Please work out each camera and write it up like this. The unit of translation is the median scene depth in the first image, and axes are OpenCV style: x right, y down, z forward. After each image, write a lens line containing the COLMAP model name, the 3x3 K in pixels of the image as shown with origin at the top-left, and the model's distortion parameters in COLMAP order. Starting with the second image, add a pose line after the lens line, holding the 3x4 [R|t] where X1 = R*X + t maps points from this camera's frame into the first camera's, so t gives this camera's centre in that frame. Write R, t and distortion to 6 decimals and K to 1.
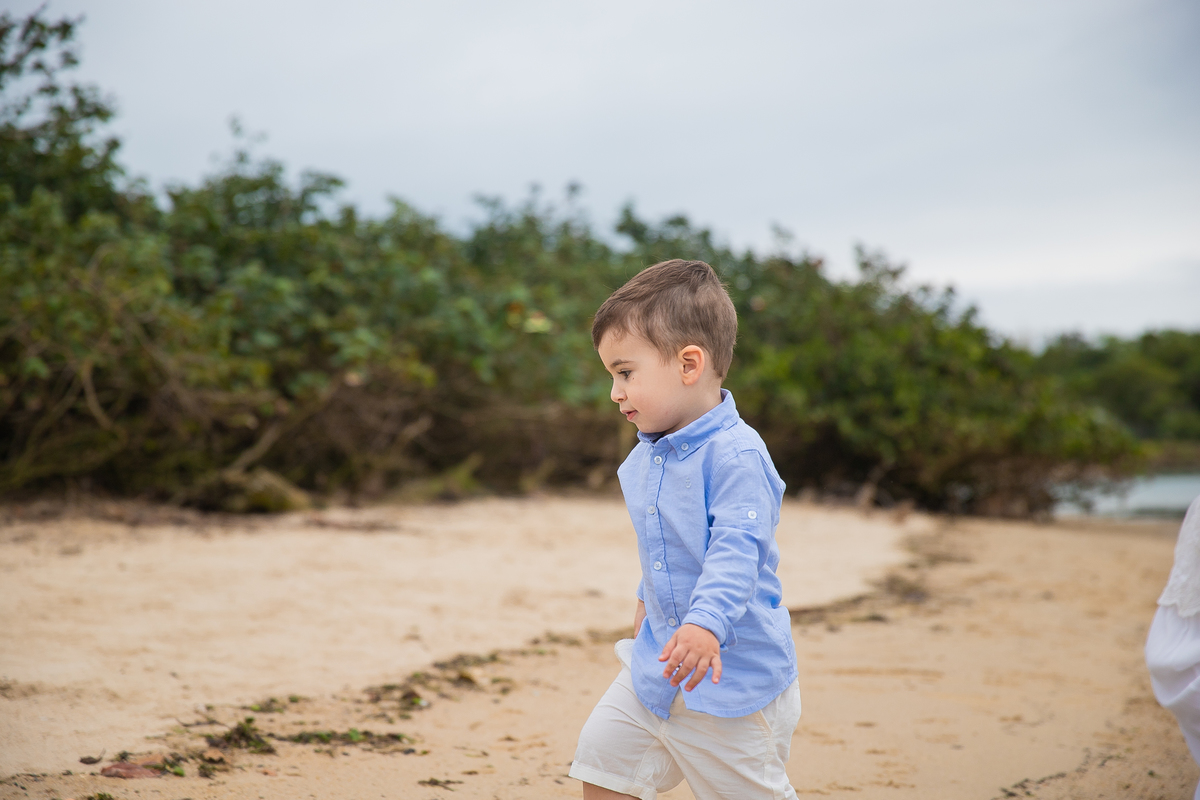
lens RADIAL K [[2318.6, 0, 600.0], [0, 2318.6, 400.0], [0, 0, 1]] dist [0.384280, -1.384062]
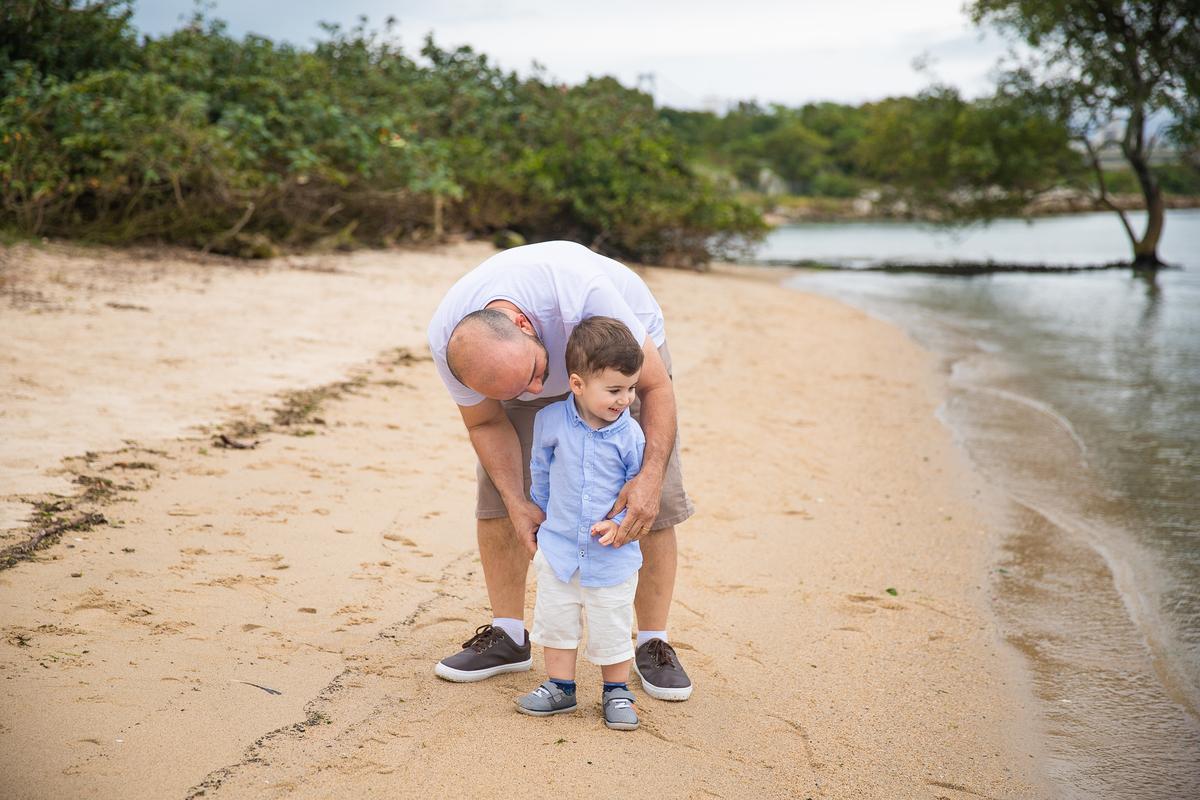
lens RADIAL K [[2030.1, 0, 600.0], [0, 2030.1, 400.0], [0, 0, 1]] dist [0.186723, 0.133950]
pose [[0.991235, 0.027693, 0.129173, -0.048123], [-0.043892, 0.991274, 0.124293, -0.027698], [-0.124604, -0.128873, 0.983802, -0.321383]]
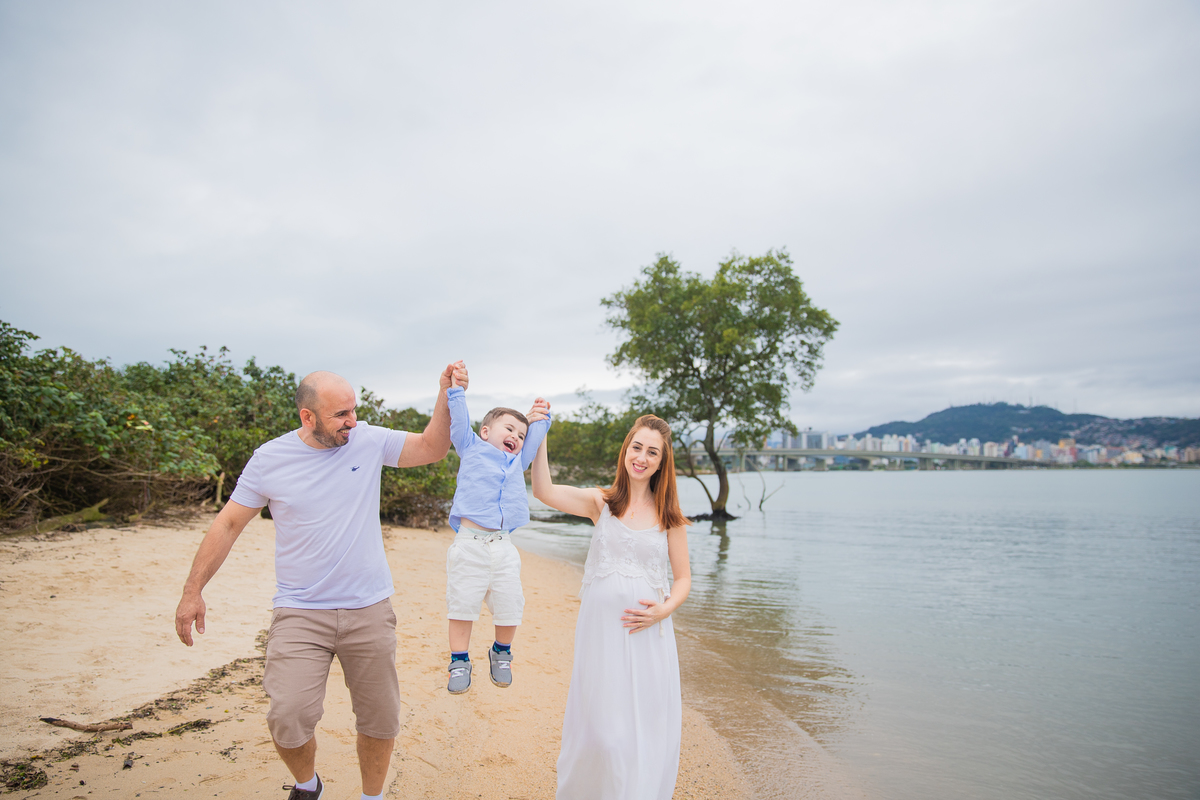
lens RADIAL K [[921.5, 0, 600.0], [0, 921.5, 400.0], [0, 0, 1]] dist [-0.075195, 0.001432]
pose [[0.945931, 0.069652, 0.316803, 0.060412], [-0.054632, 0.996932, -0.056061, -0.024829], [-0.319736, 0.035722, 0.946833, 0.181750]]
